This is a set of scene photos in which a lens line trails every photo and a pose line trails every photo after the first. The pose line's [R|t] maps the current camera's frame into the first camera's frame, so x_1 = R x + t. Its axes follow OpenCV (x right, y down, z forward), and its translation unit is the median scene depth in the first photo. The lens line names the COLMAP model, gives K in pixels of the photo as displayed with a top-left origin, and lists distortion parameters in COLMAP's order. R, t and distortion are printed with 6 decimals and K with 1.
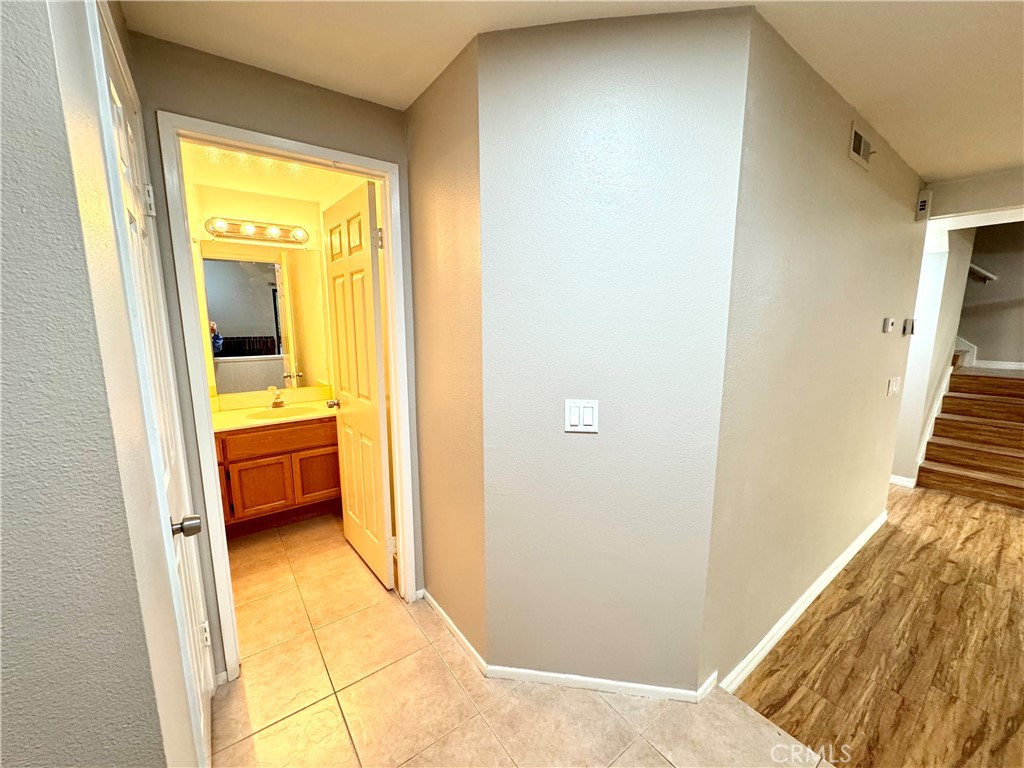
lens RADIAL K [[408.3, 0, 510.2], [0, 408.3, 384.4], [0, 0, 1]] dist [-0.003686, 0.000475]
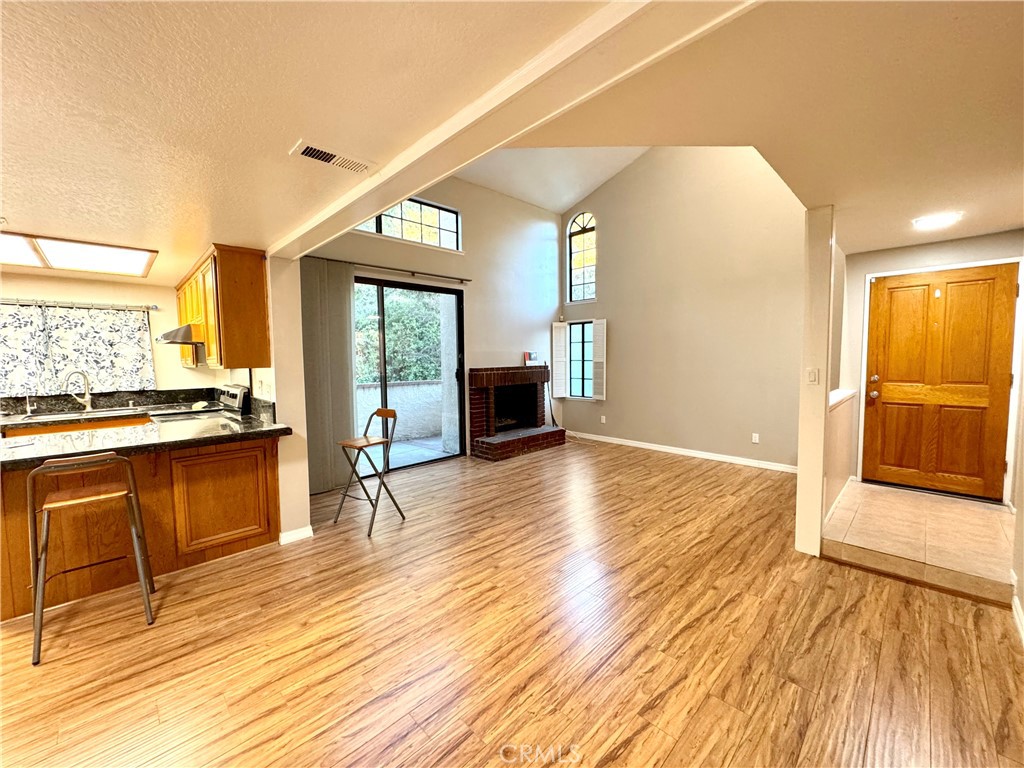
lens RADIAL K [[408.3, 0, 510.2], [0, 408.3, 384.4], [0, 0, 1]] dist [-0.003686, 0.000475]
pose [[-0.990652, 0.024580, -0.134179, 1.495250], [-0.005694, 0.975324, 0.220703, -0.156856], [0.136293, 0.219404, -0.966067, 1.220829]]
